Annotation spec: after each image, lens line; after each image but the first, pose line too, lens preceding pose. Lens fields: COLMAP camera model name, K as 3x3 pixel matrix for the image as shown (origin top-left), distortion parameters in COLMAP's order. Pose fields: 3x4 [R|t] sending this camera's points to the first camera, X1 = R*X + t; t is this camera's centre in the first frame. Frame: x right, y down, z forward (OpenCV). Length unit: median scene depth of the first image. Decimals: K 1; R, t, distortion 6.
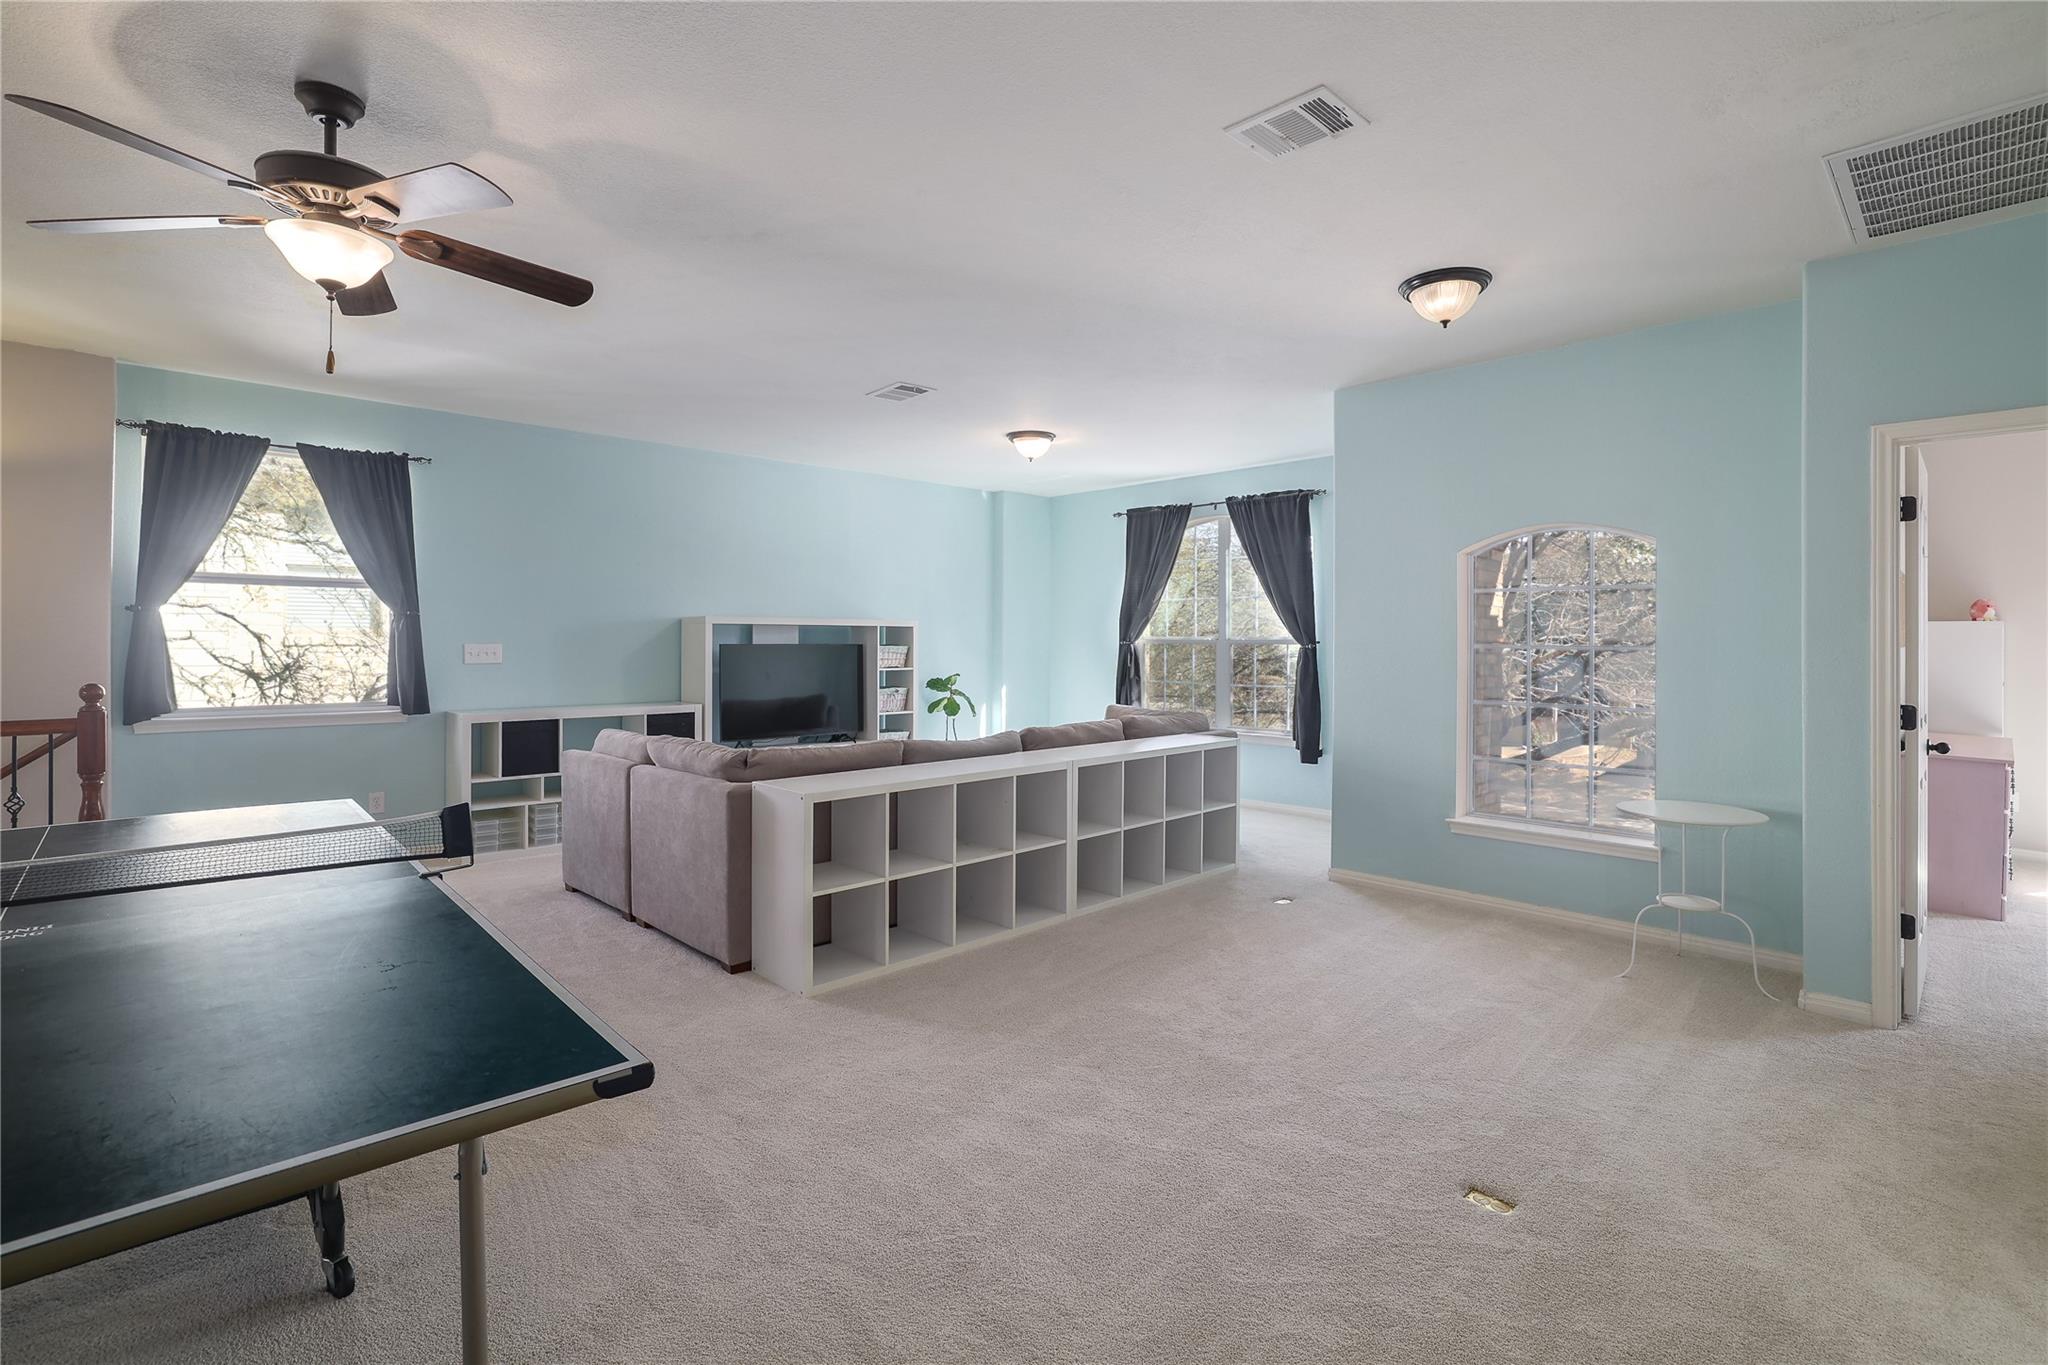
lens RADIAL K [[936.8, 0, 1020.1], [0, 936.8, 643.3], [0, 0, 1]] dist [-0.032968, -0.000280]
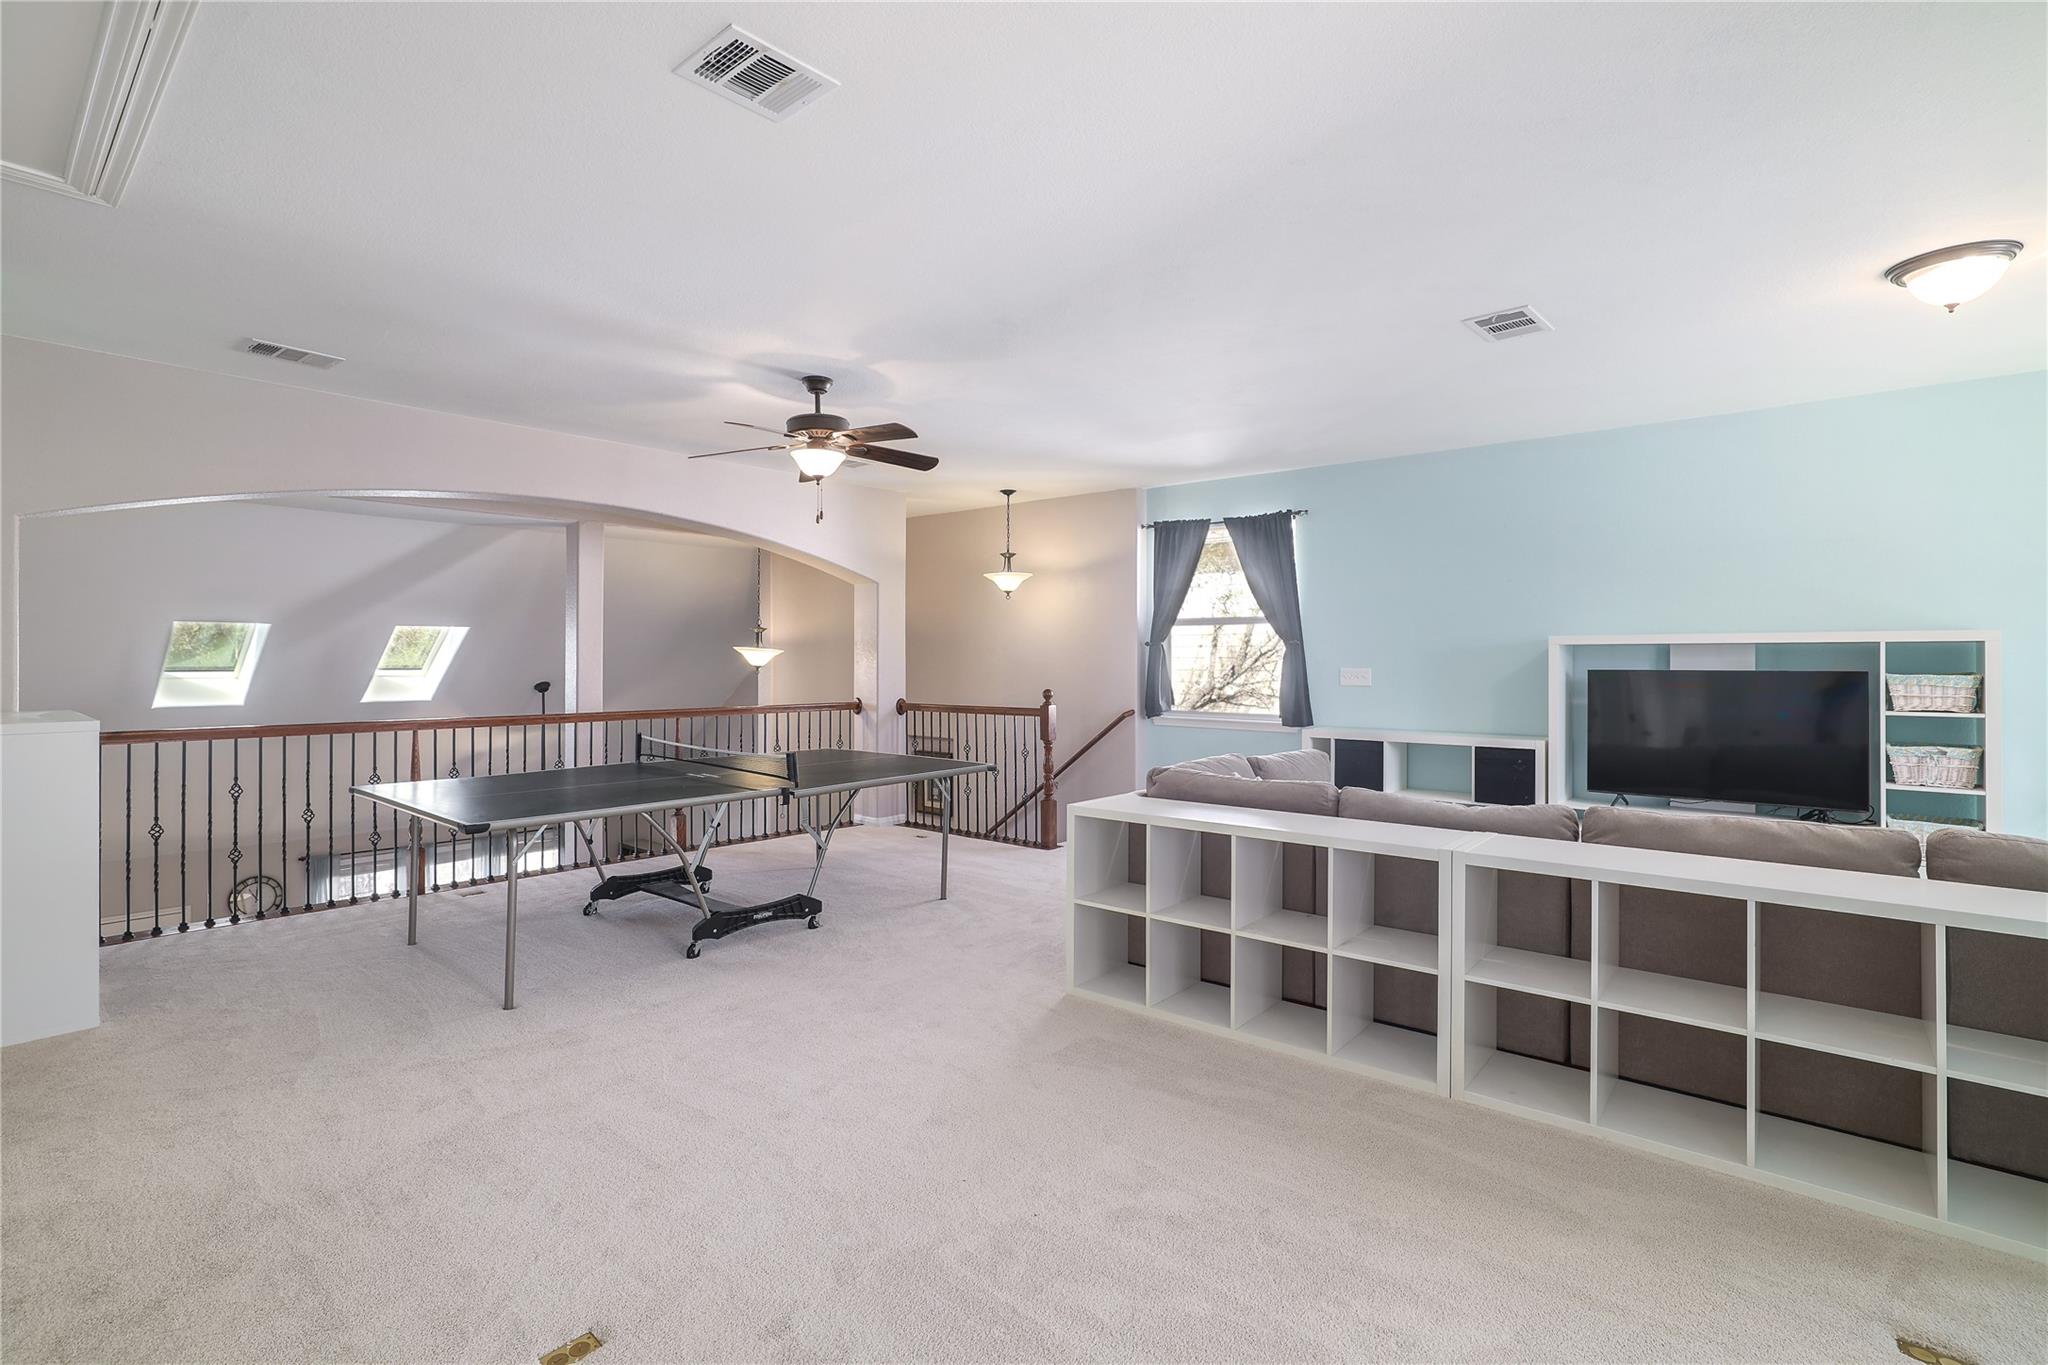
lens RADIAL K [[966.9, 0, 1021.7], [0, 966.9, 671.7], [0, 0, 1]] dist [0.000035, 0.000190]
pose [[0.087383, 0.007263, -0.996148, 0.501781], [-0.004301, 0.999967, 0.006913, -0.001189], [0.996165, 0.003680, 0.087412, 0.475105]]
